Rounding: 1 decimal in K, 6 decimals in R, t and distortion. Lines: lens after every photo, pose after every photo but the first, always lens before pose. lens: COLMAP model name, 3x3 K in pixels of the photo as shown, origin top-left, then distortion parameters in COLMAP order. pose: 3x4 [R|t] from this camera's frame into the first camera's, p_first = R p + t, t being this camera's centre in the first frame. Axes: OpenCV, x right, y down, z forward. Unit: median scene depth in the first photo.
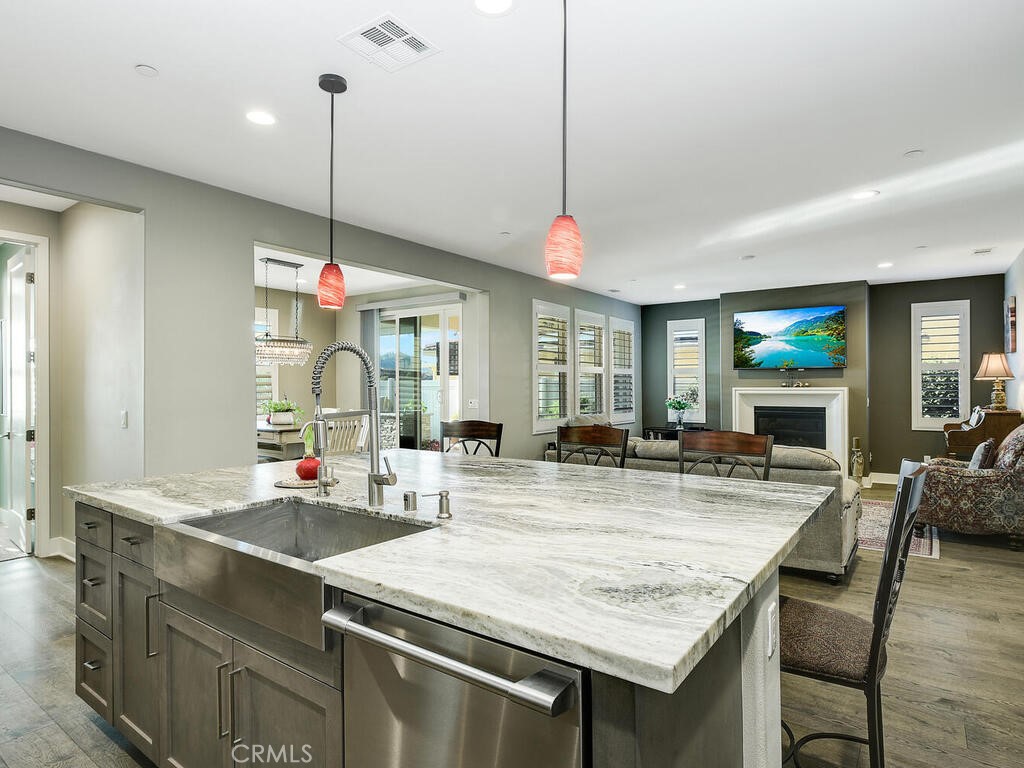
lens RADIAL K [[576.9, 0, 511.2], [0, 576.9, 379.8], [0, 0, 1]] dist [-0.017463, -0.004078]
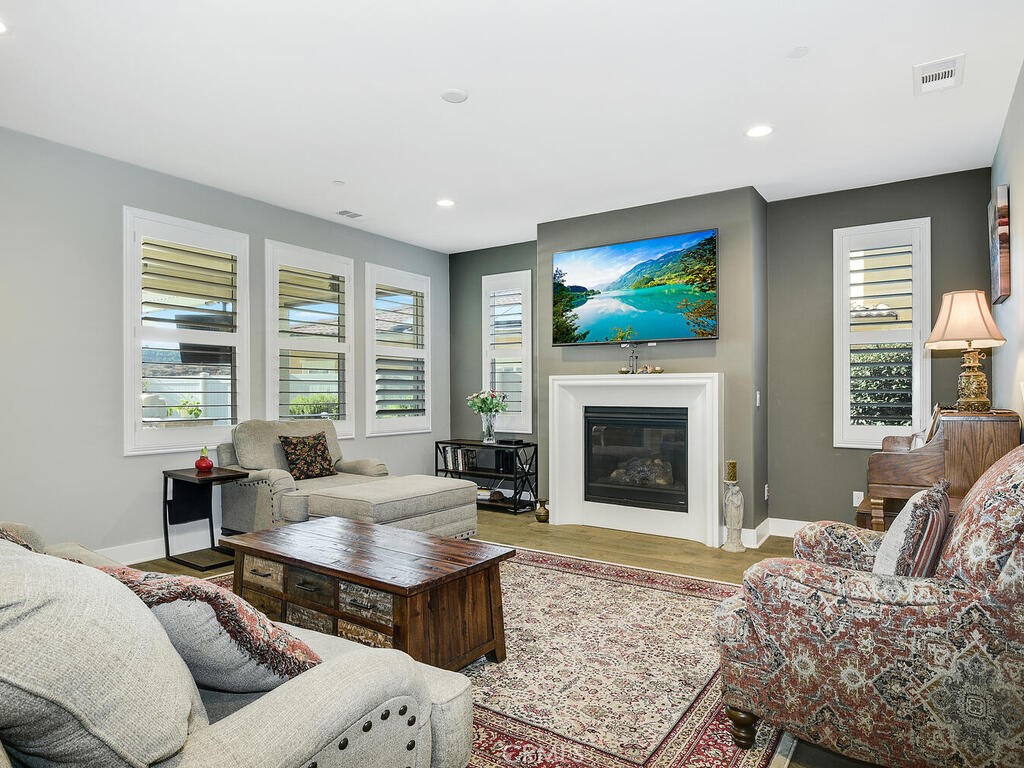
lens RADIAL K [[576.9, 0, 509.2], [0, 576.9, 385.7], [0, 0, 1]] dist [-0.017463, -0.004078]
pose [[0.999974, 0.001028, -0.007126, 0.377947], [-0.001013, 0.999997, 0.002150, 0.024793], [0.007128, -0.002143, 0.999972, 0.416114]]
